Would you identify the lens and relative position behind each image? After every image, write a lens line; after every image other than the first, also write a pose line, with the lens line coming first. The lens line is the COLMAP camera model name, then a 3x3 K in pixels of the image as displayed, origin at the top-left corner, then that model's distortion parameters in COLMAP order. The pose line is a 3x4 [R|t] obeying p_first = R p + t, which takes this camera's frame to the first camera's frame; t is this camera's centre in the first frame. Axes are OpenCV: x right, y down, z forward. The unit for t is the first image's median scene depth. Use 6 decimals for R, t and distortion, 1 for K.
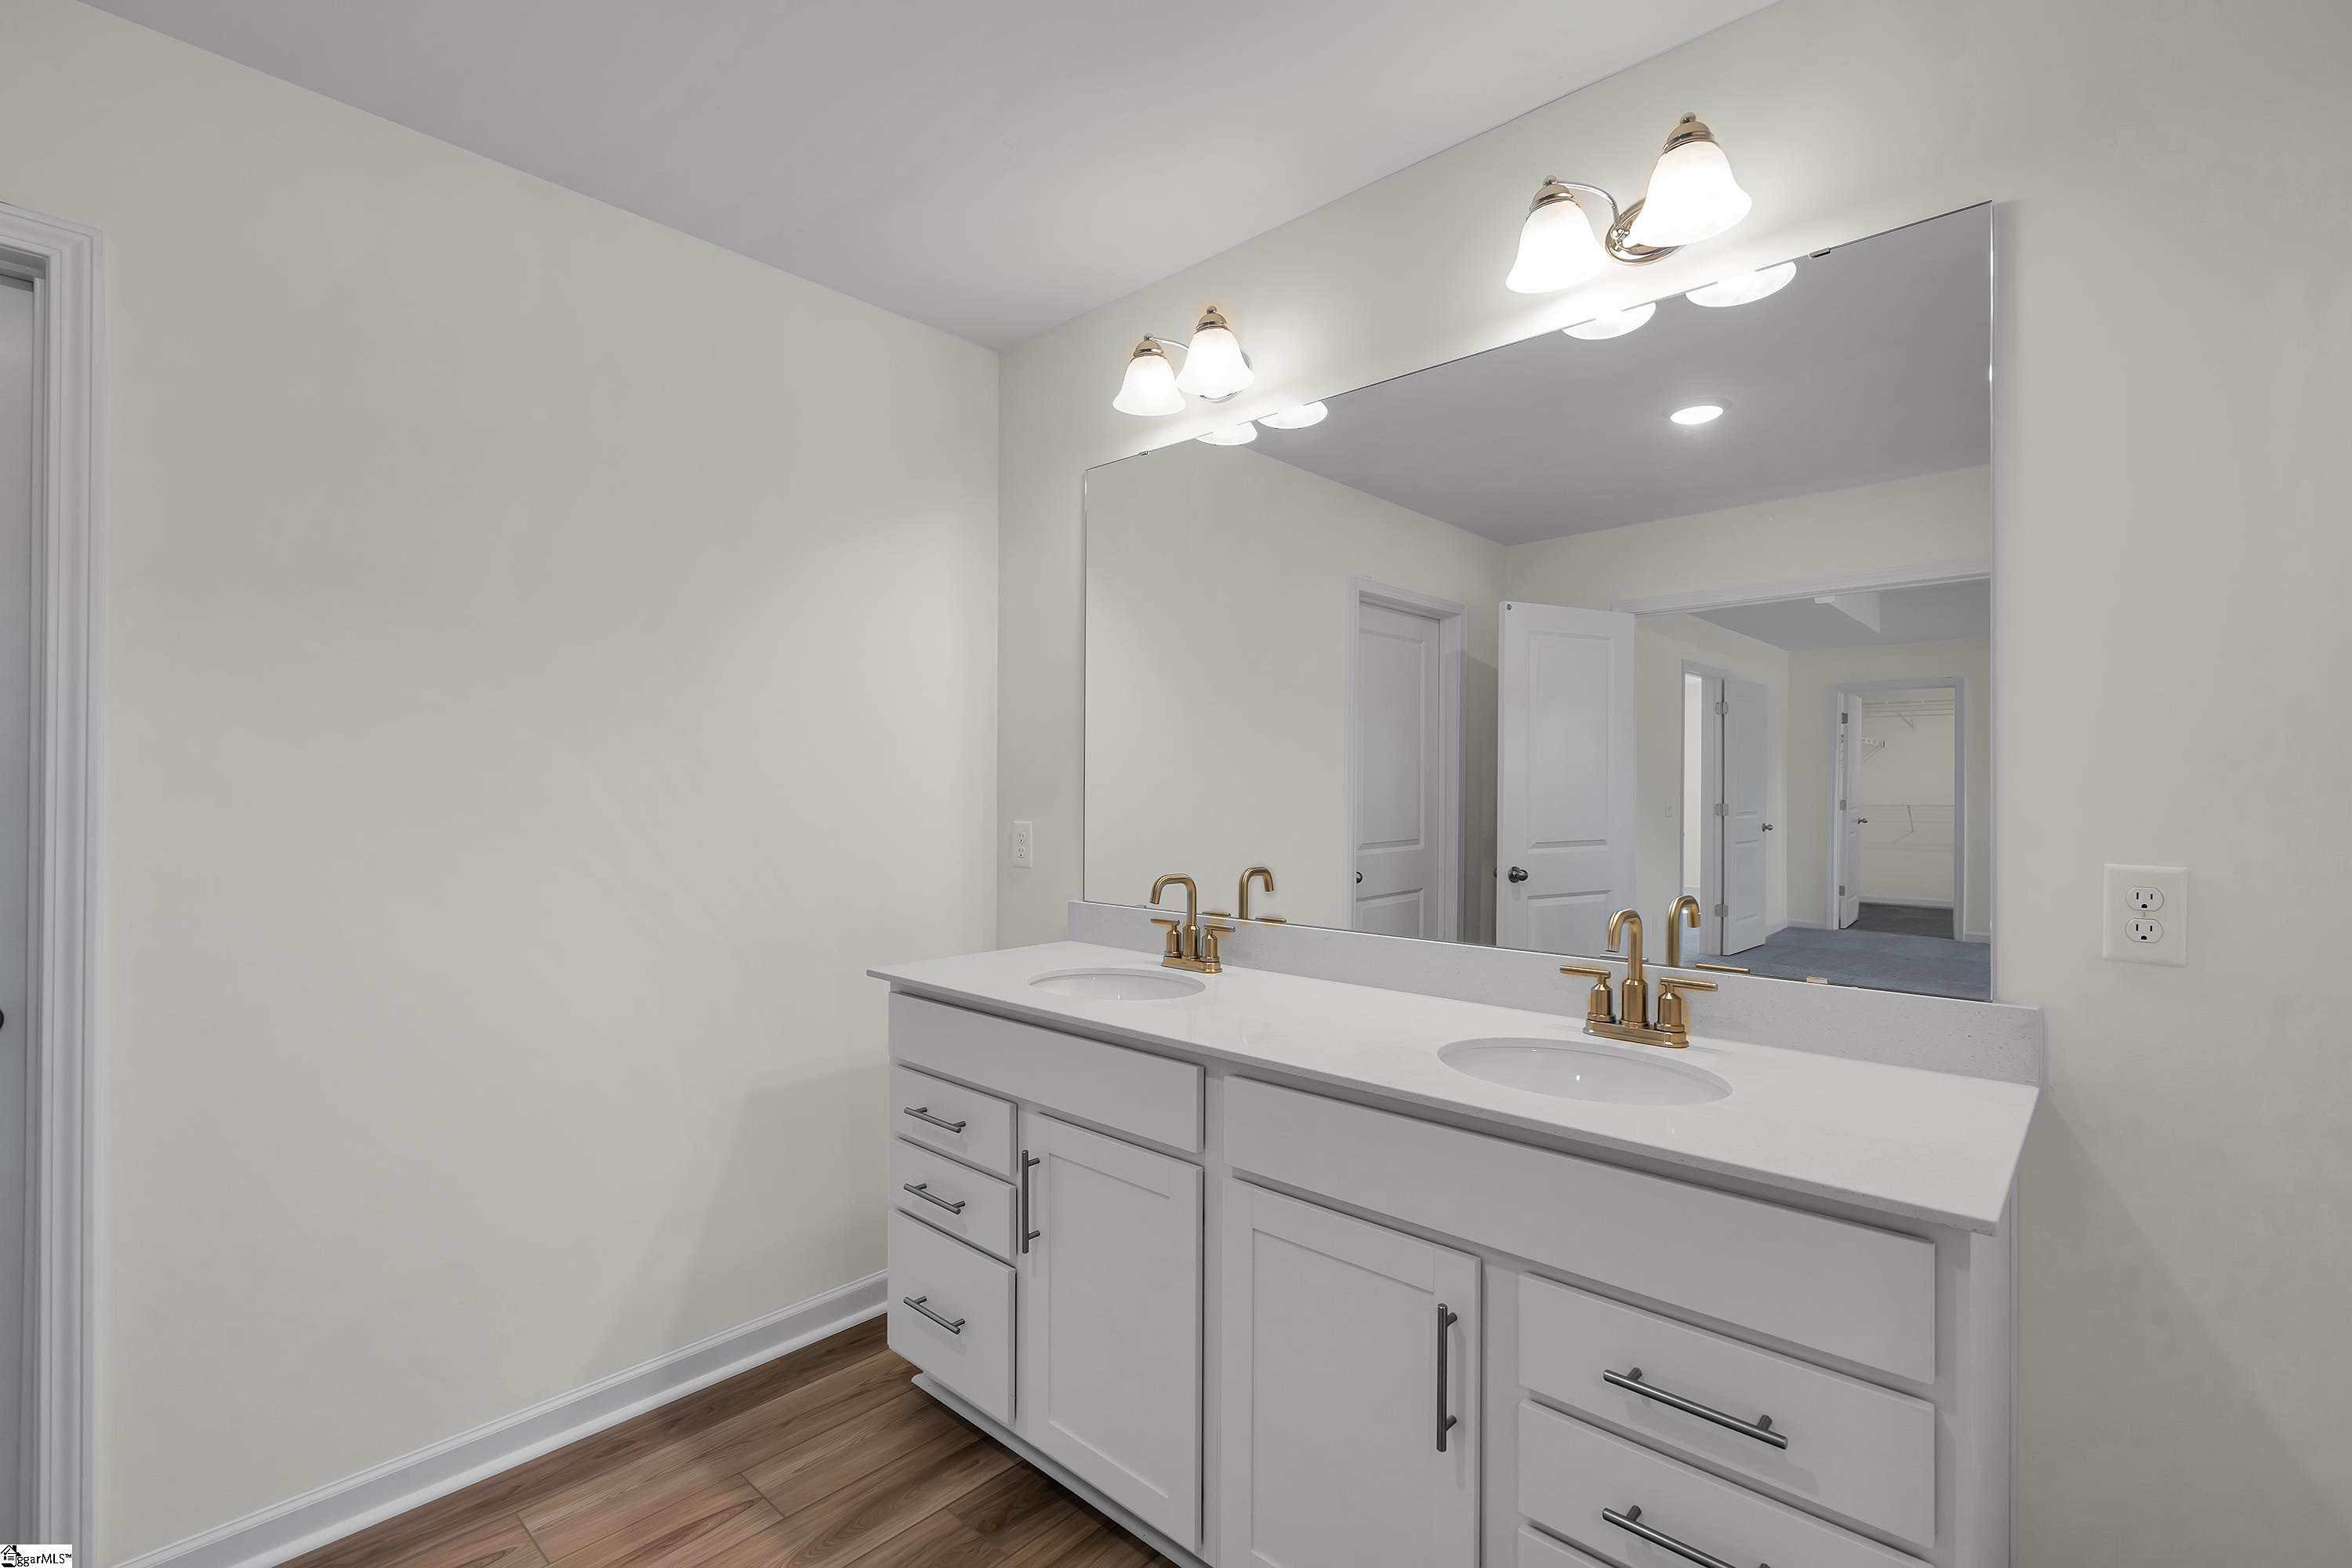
lens RADIAL K [[1032.7, 0, 1183.5], [0, 1032.7, 785.8], [0, 0, 1]] dist [-0.022632, 0.000172]
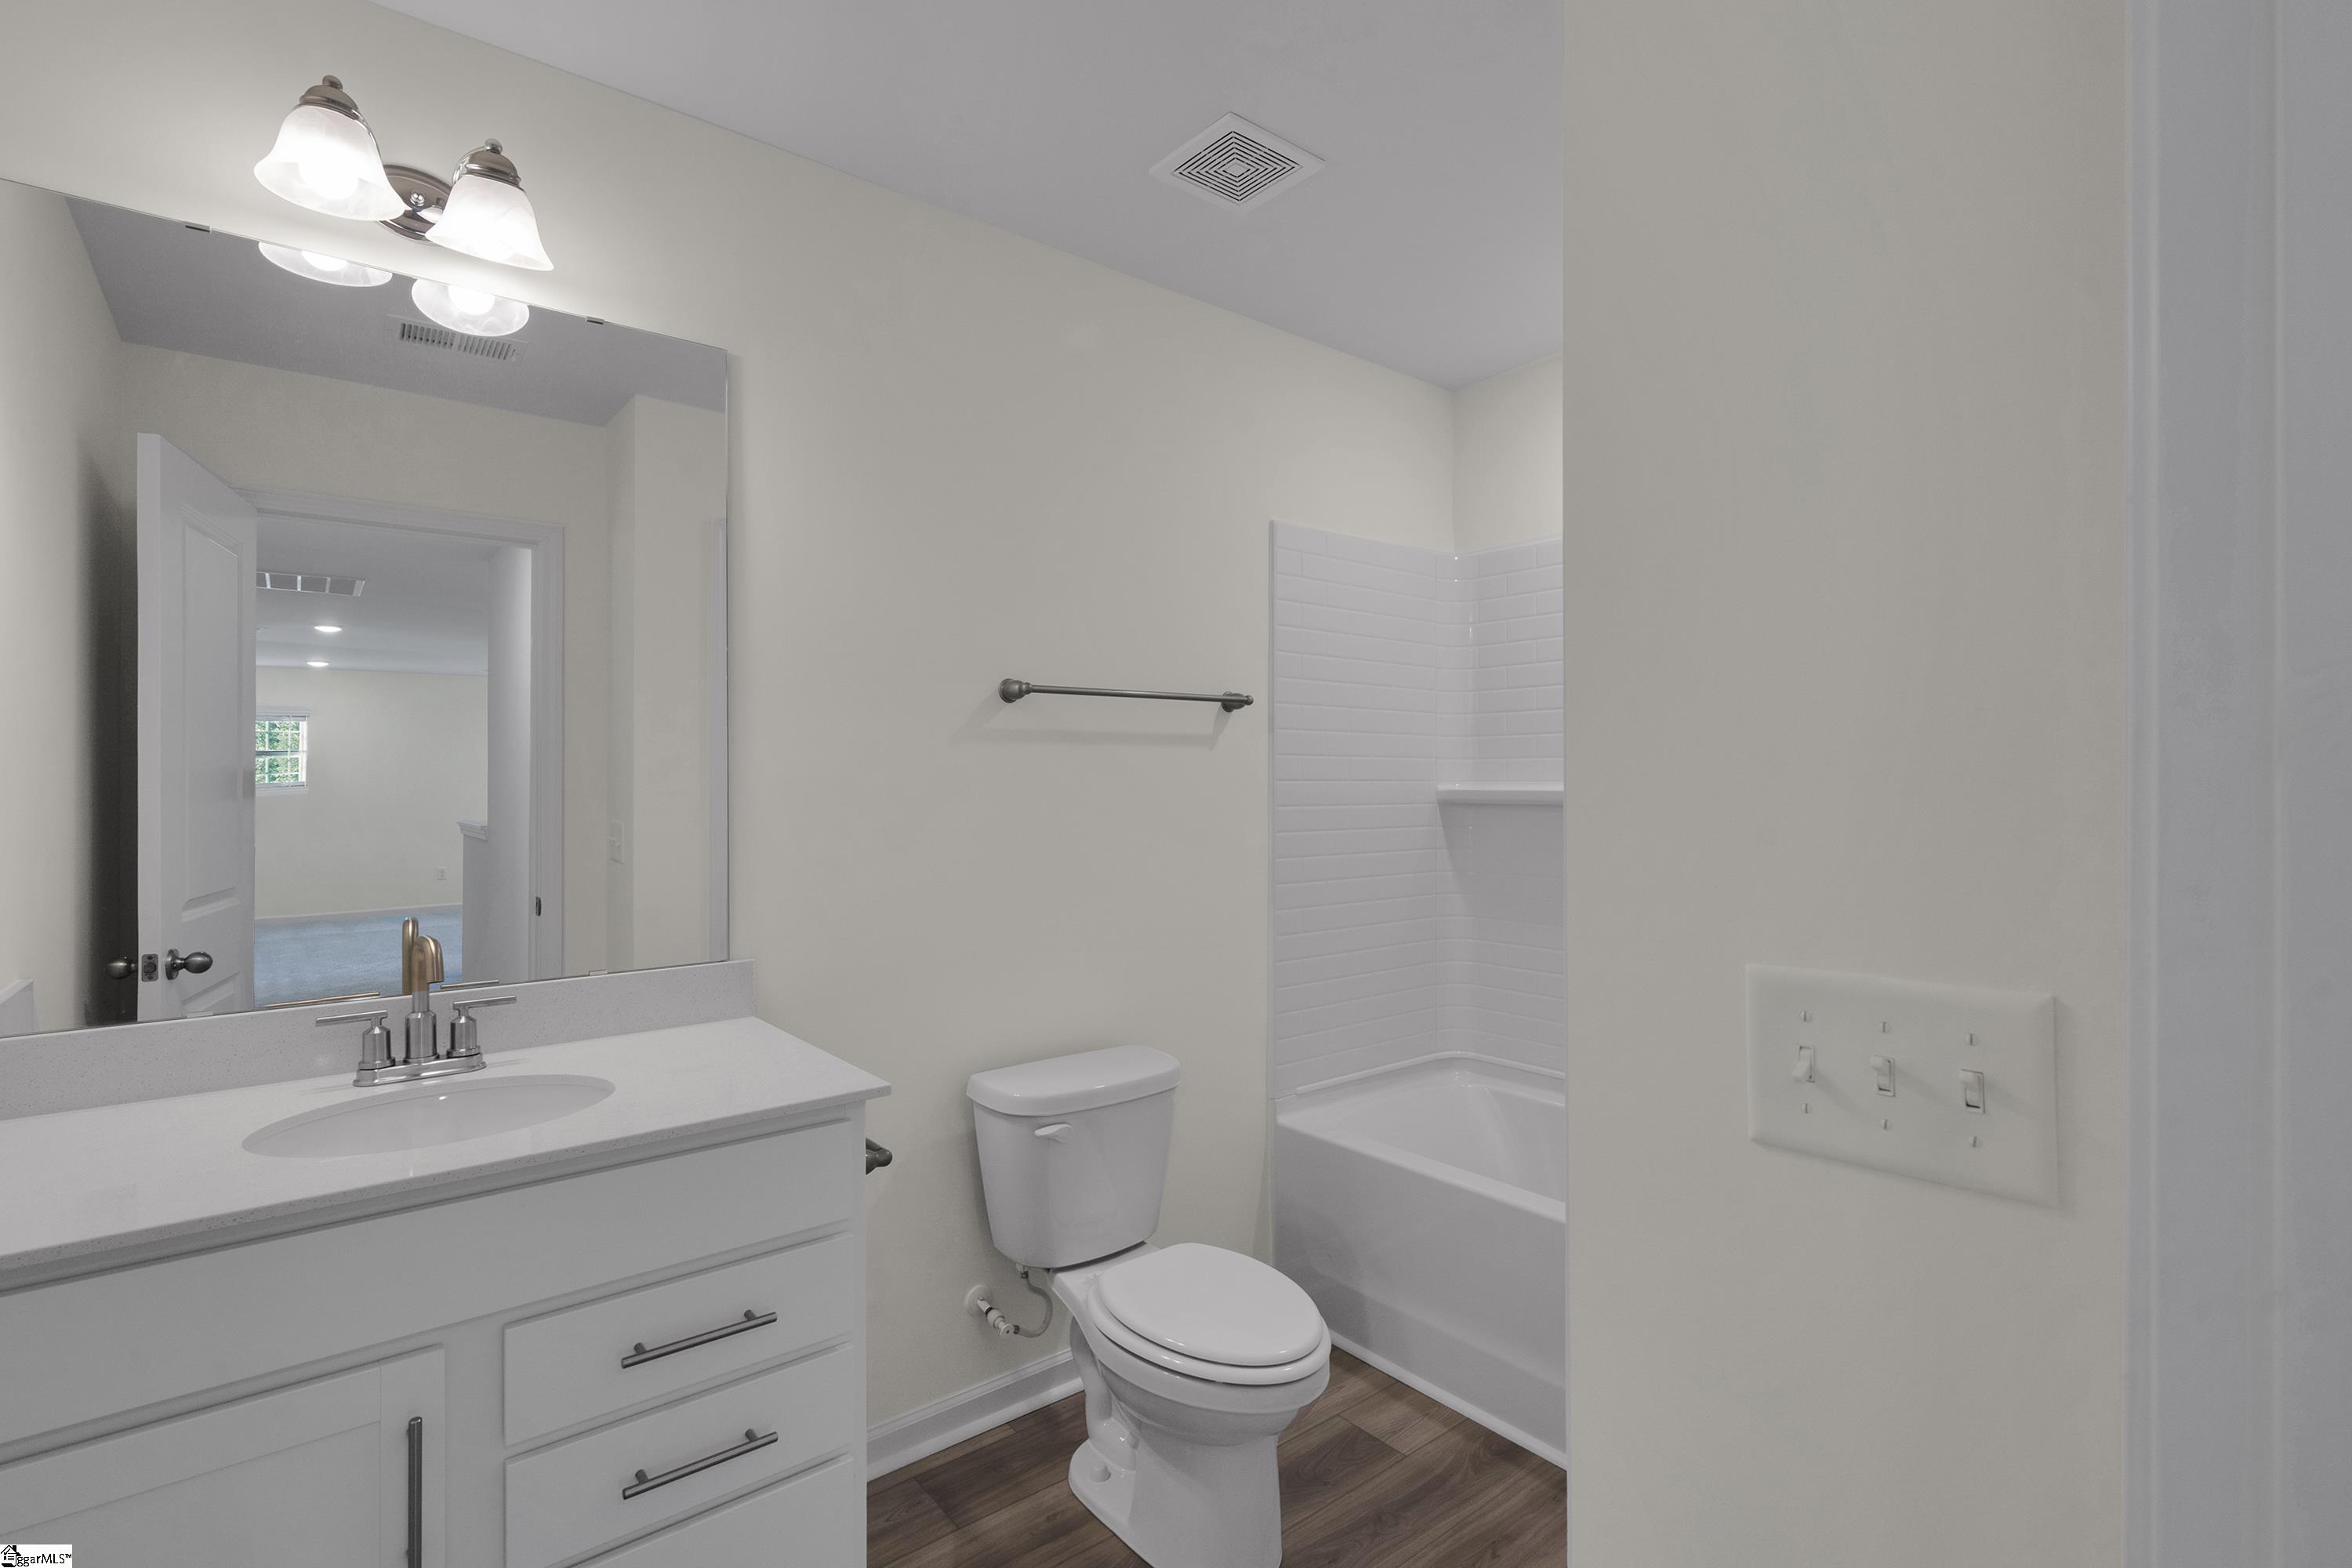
lens RADIAL K [[1032.7, 0, 1183.5], [0, 1032.7, 785.8], [0, 0, 1]] dist [-0.022632, 0.000172]
pose [[0.105600, 0.000847, 0.994408, -0.411413], [-0.008463, 0.999964, 0.000047, -0.022384], [-0.994373, -0.008420, 0.105603, 0.219445]]
